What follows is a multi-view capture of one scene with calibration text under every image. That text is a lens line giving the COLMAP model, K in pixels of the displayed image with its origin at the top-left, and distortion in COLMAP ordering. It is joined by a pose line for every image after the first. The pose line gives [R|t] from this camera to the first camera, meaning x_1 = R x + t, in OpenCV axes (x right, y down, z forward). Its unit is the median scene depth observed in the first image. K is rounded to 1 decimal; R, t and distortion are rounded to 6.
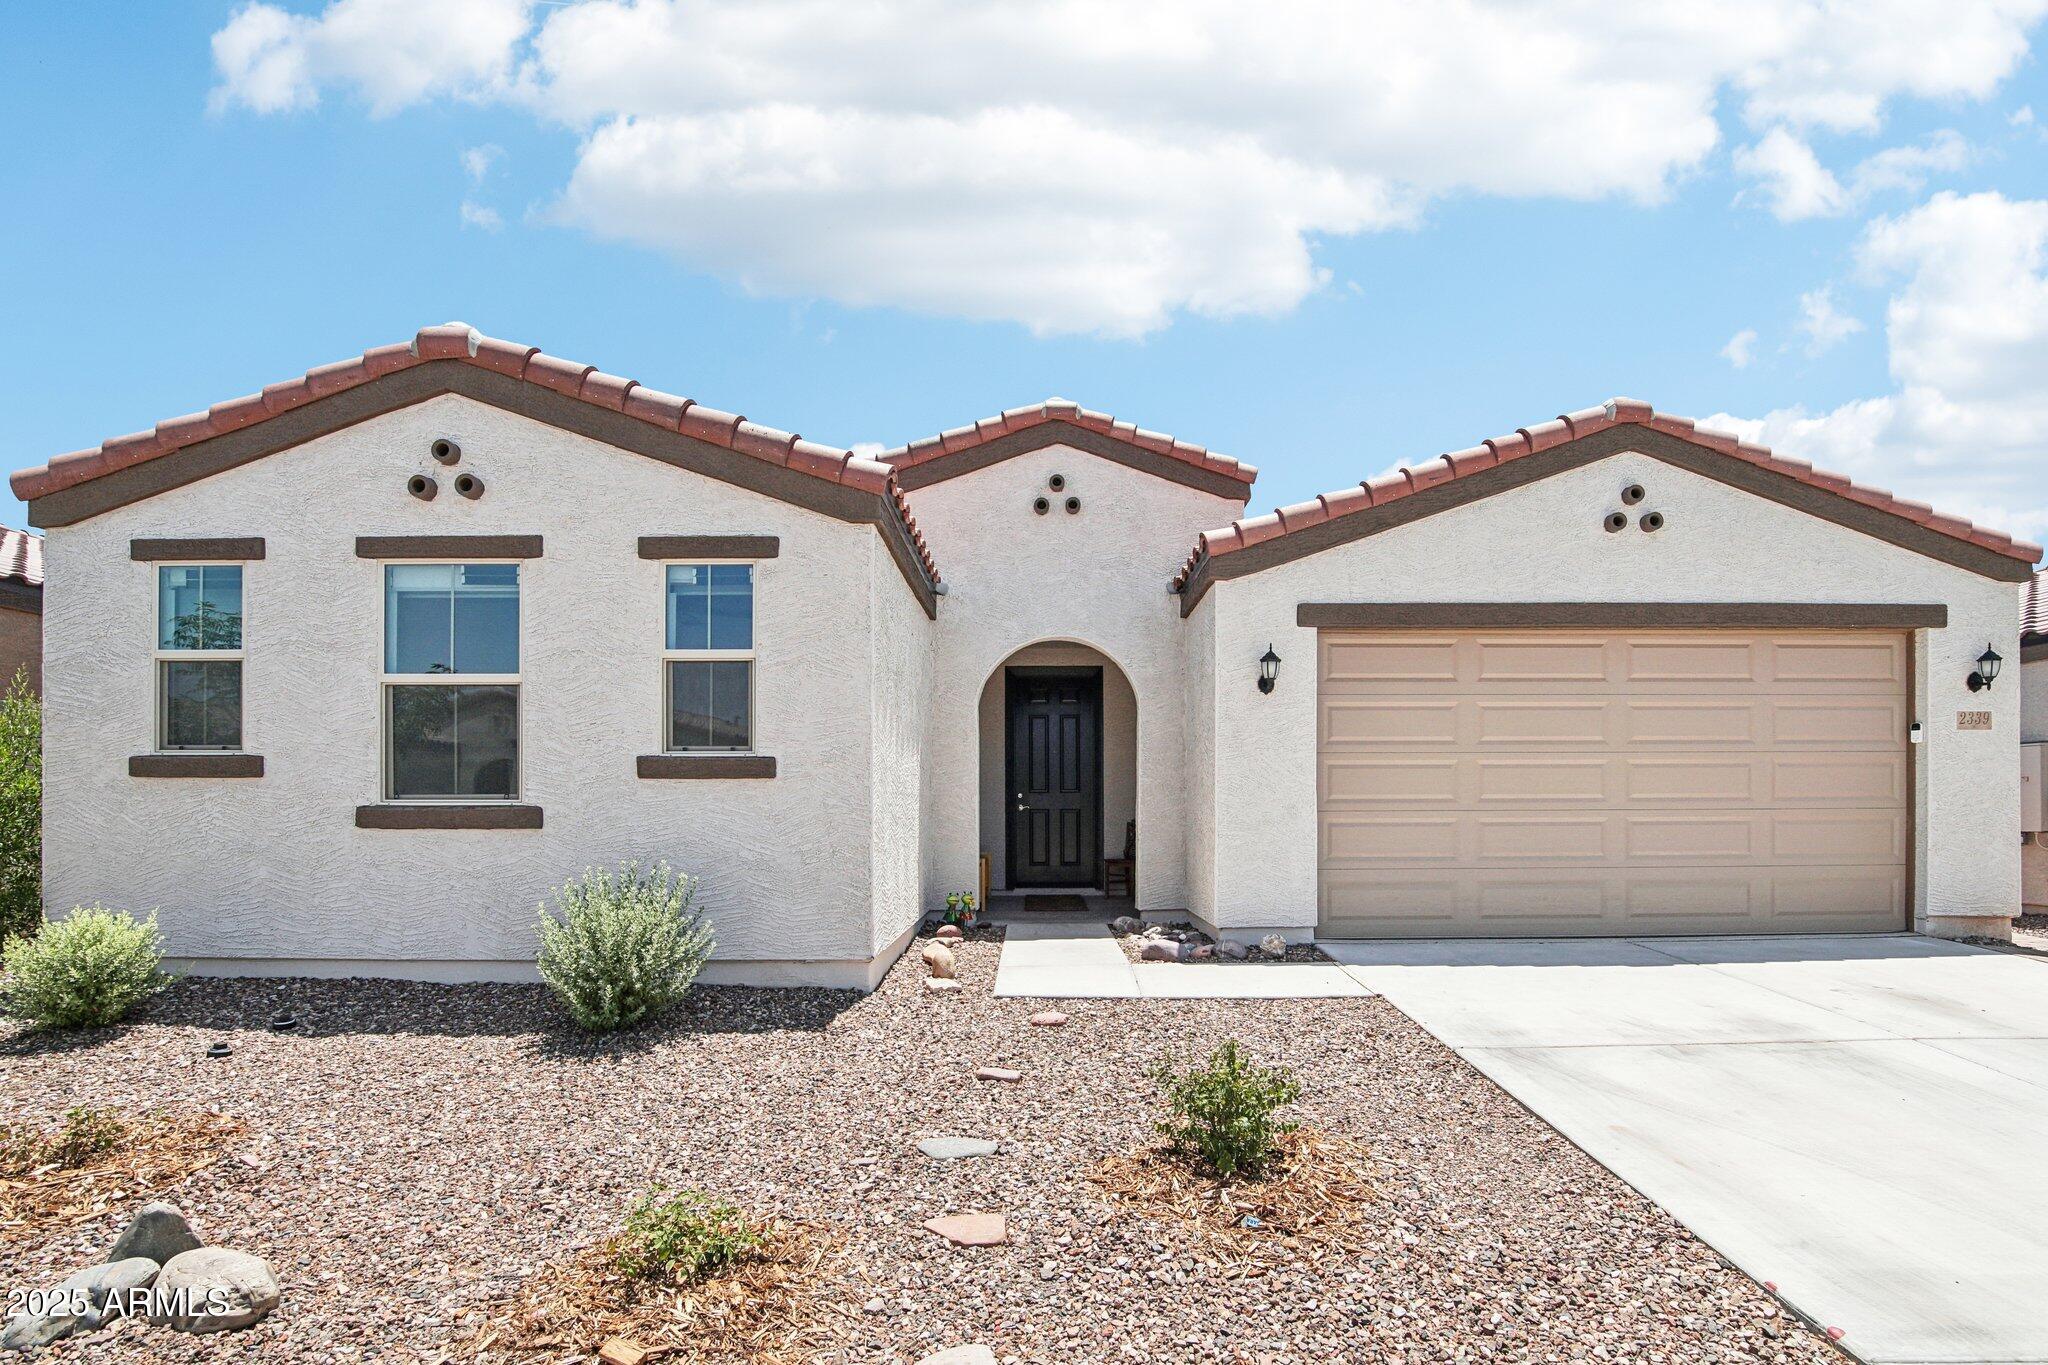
lens RADIAL K [[953.3, 0, 1024.0], [0, 953.3, 682.5], [0, 0, 1]] dist [-0.031722, 0.000102]
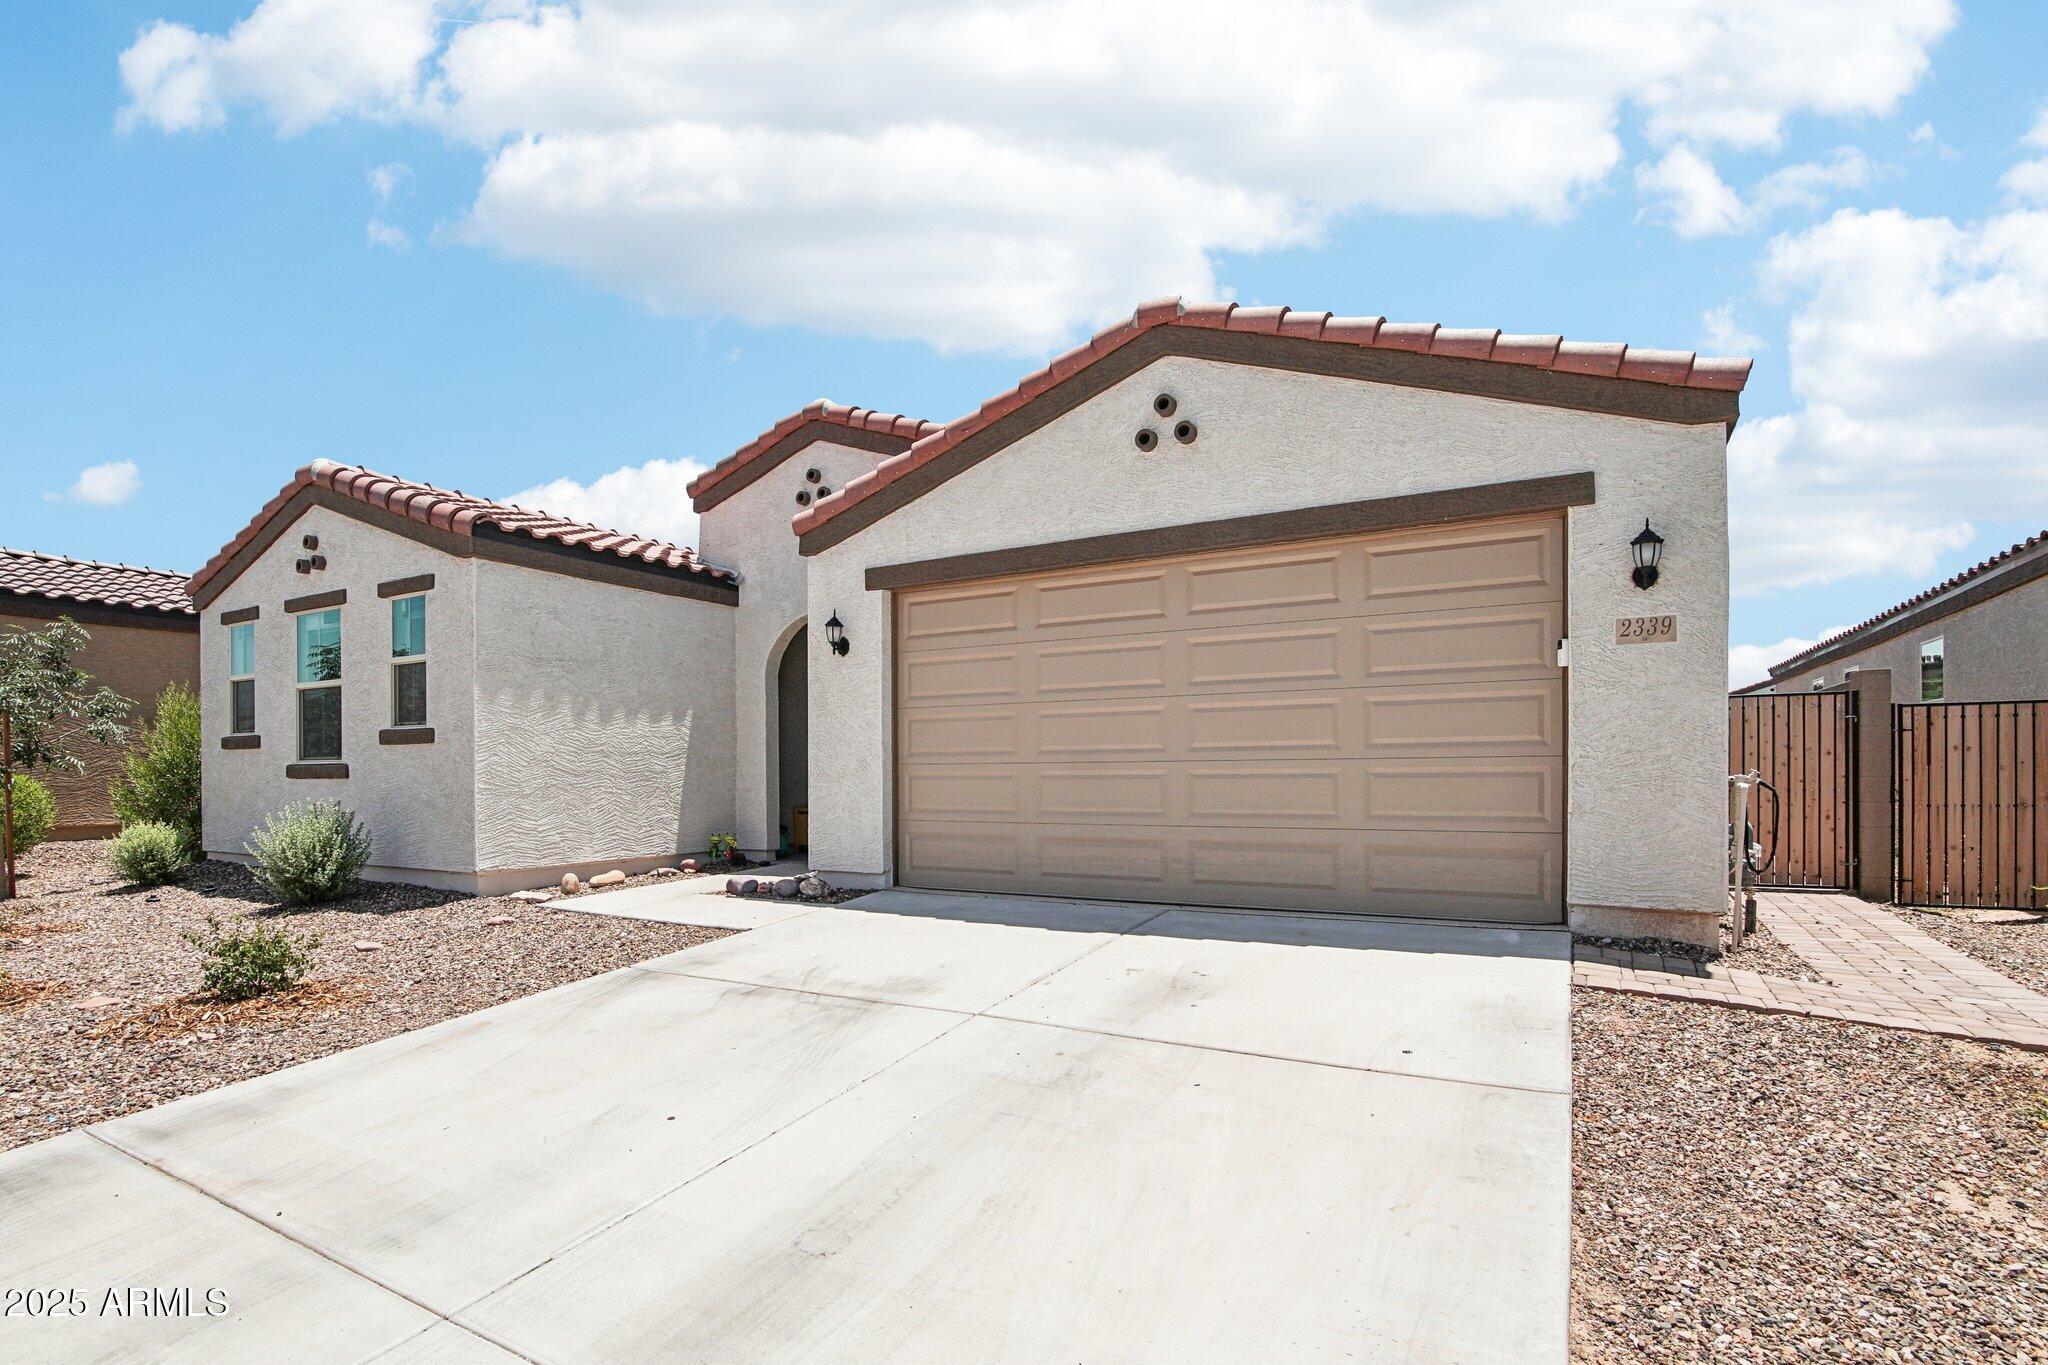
lens RADIAL K [[986.8, 0, 1015.6], [0, 986.8, 627.3], [0, 0, 1]] dist [-0.029859, -0.000143]
pose [[0.868917, -0.076587, -0.488997, 1.210243], [0.072725, 0.996989, -0.026921, 0.029924], [0.489586, -0.012170, 0.871870, 0.149010]]
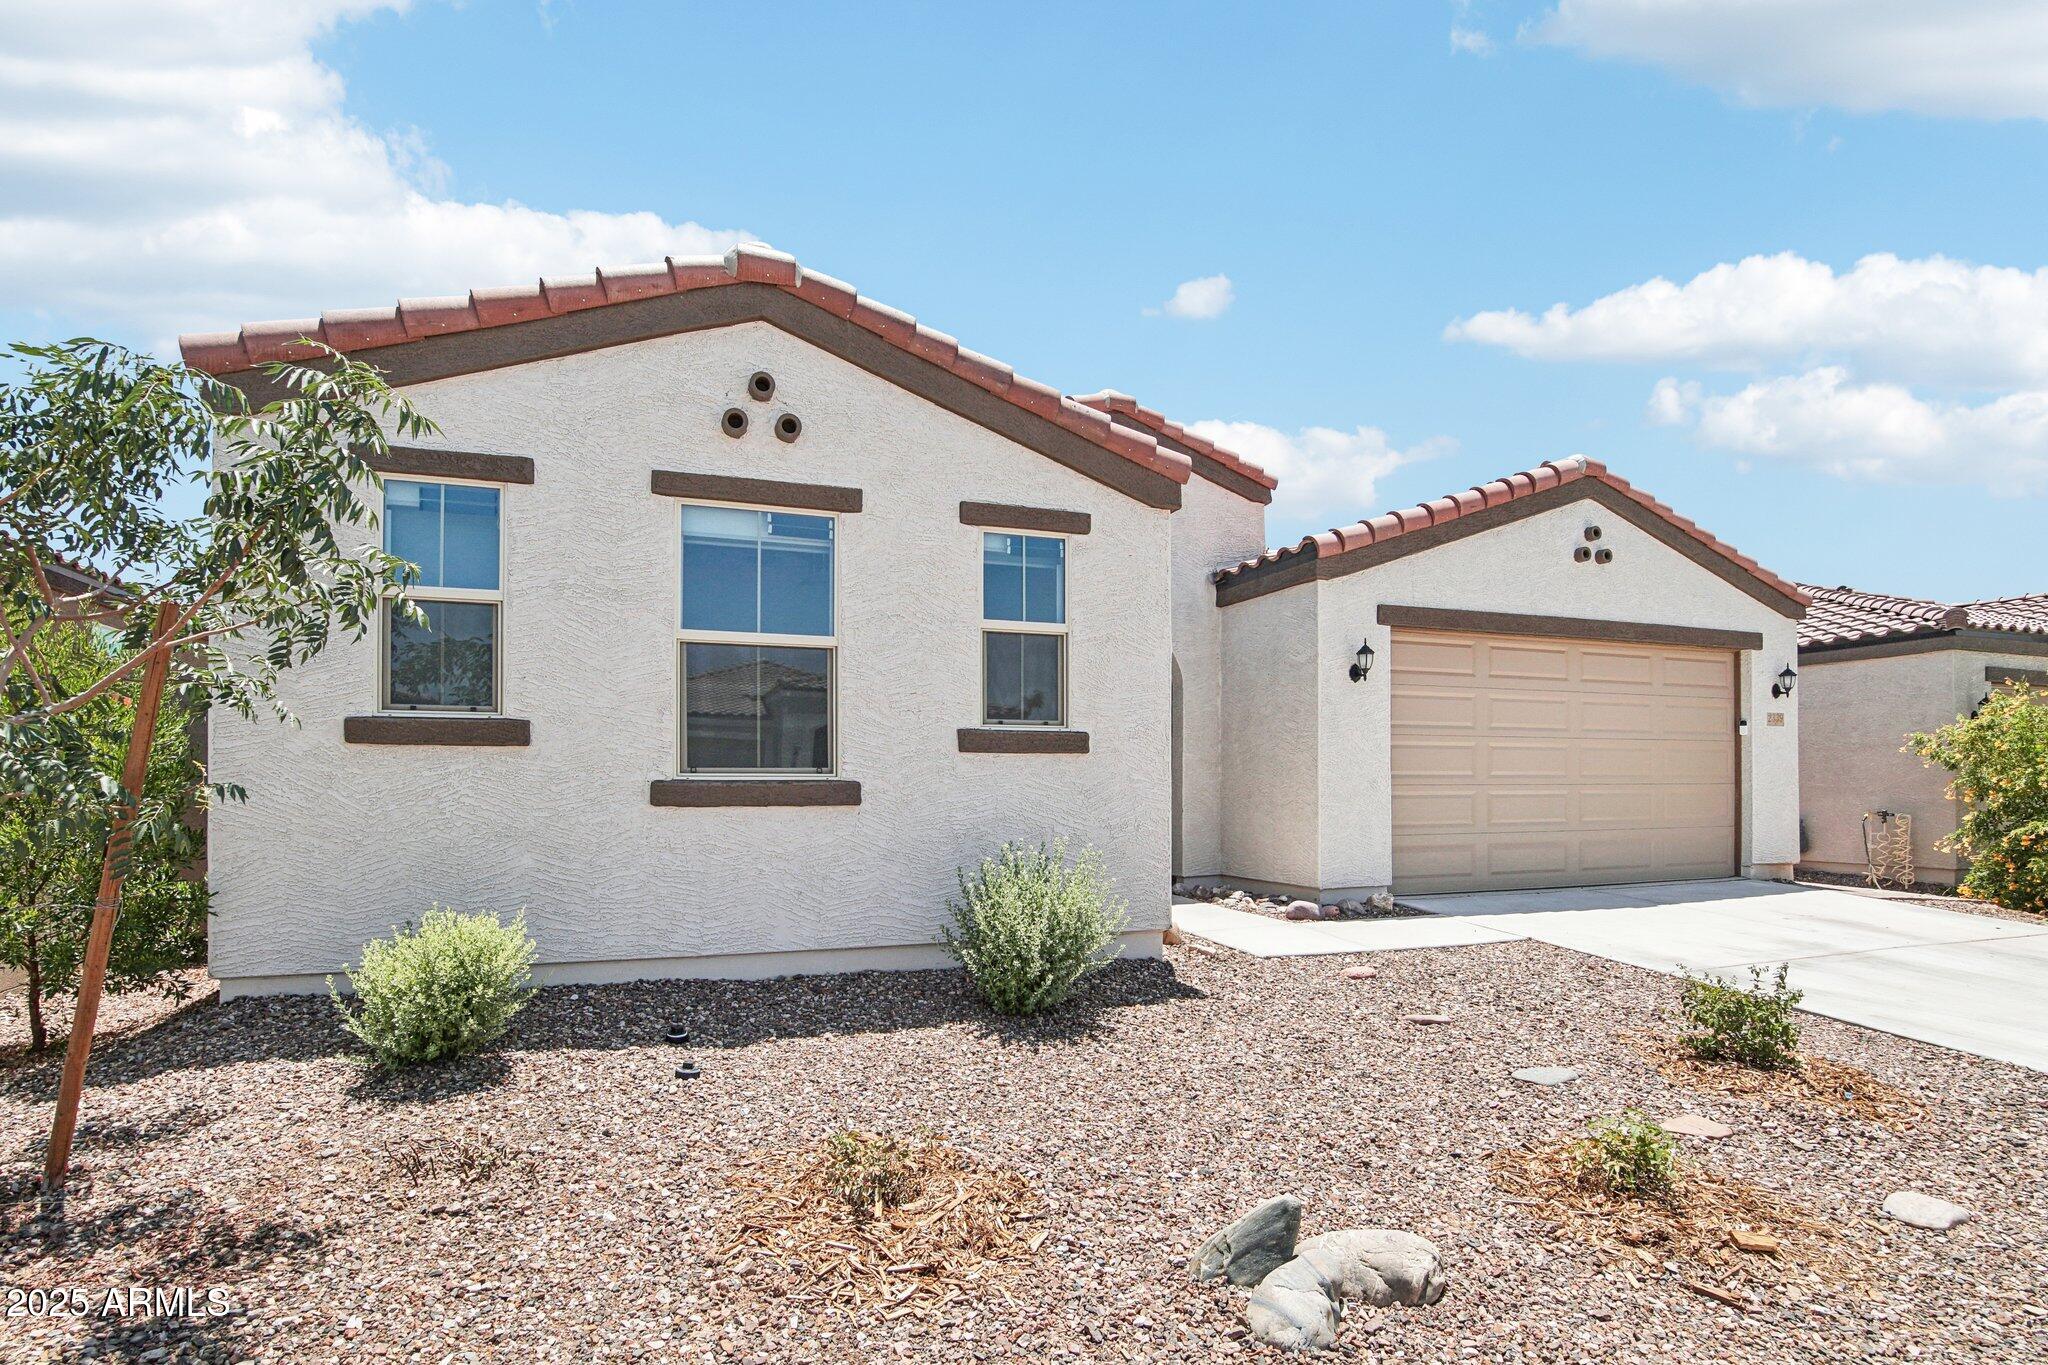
lens RADIAL K [[978.8, 0, 926.2], [0, 978.8, 637.8], [0, 0, 1]] dist [-0.037470, -0.000304]
pose [[0.950478, 0.049130, 0.306884, -0.736980], [-0.045439, 0.998783, -0.019165, 0.005740], [-0.307452, 0.004272, 0.951554, 0.064794]]
